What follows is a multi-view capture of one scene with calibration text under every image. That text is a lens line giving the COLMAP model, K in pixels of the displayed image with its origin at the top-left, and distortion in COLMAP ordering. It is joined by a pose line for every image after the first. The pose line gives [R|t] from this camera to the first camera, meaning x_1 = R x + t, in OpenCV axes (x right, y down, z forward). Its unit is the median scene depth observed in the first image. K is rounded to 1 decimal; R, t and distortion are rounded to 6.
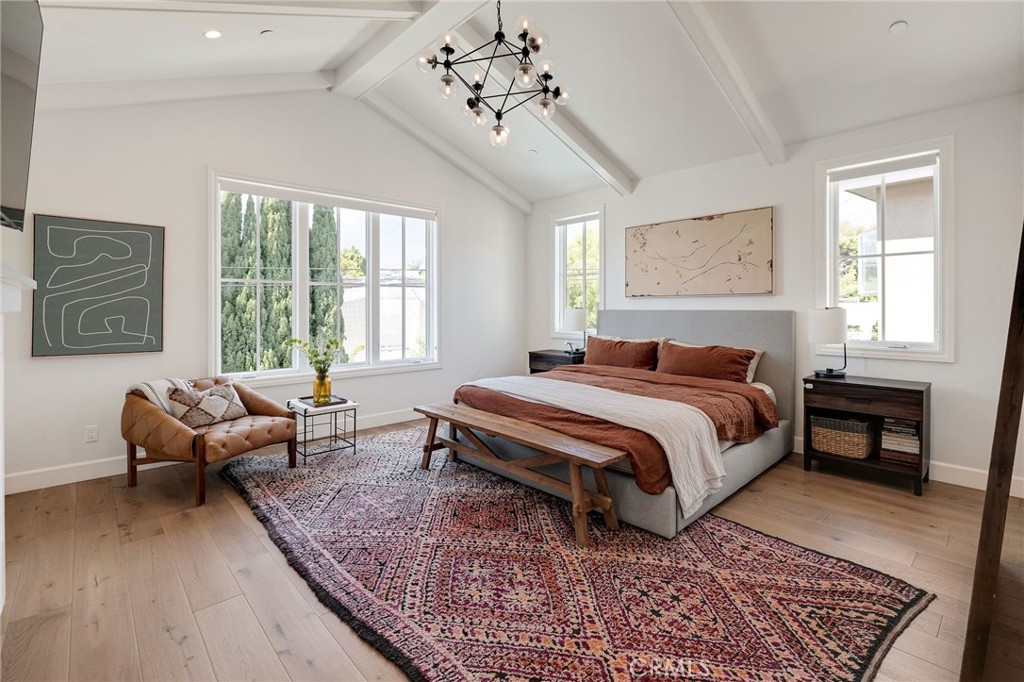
lens RADIAL K [[468.6, 0, 524.5], [0, 468.6, 302.8], [0, 0, 1]] dist [-0.008716, 0.000620]
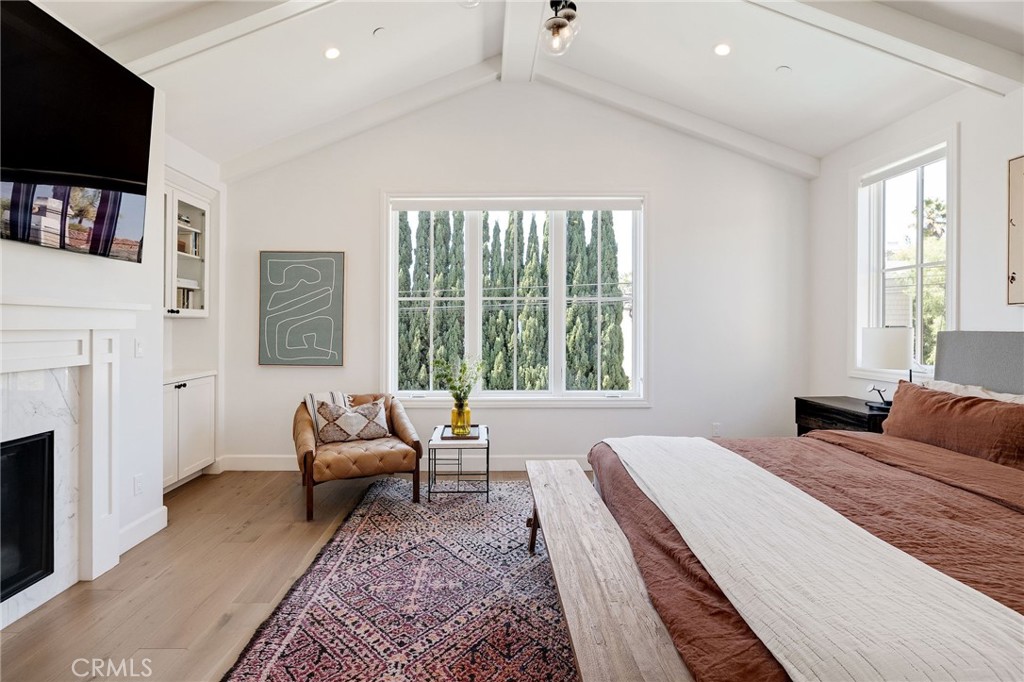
lens RADIAL K [[468.6, 0, 540.1], [0, 468.6, 323.8], [0, 0, 1]] dist [-0.008716, 0.000620]
pose [[0.725354, -0.001148, -0.688375, 0.313441], [0.006574, 0.999965, 0.005259, 0.002642], [0.688345, -0.008340, 0.725336, 0.520998]]
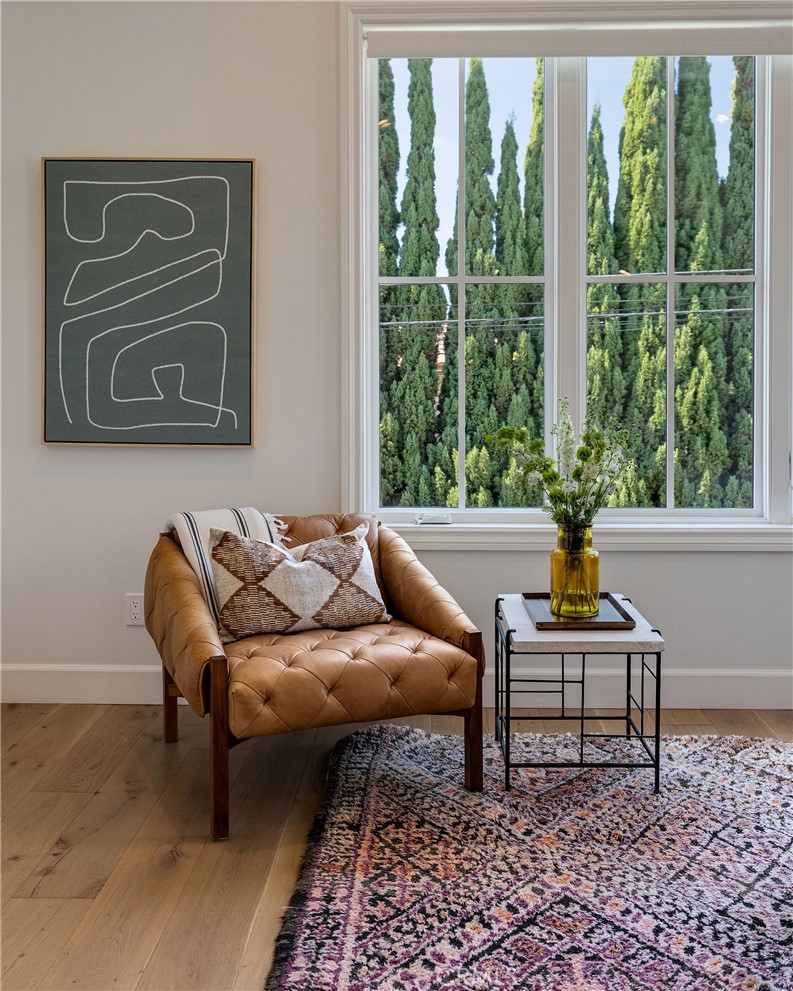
lens RADIAL K [[999.2, 0, 471.7], [0, 999.2, 401.2], [0, 0, 1]] dist [0.006023, 0.000000]
pose [[0.704746, 0.012811, -0.709344, 0.037124], [0.005694, 0.999703, 0.023712, 0.041523], [0.709437, -0.020750, 0.704464, 0.483019]]
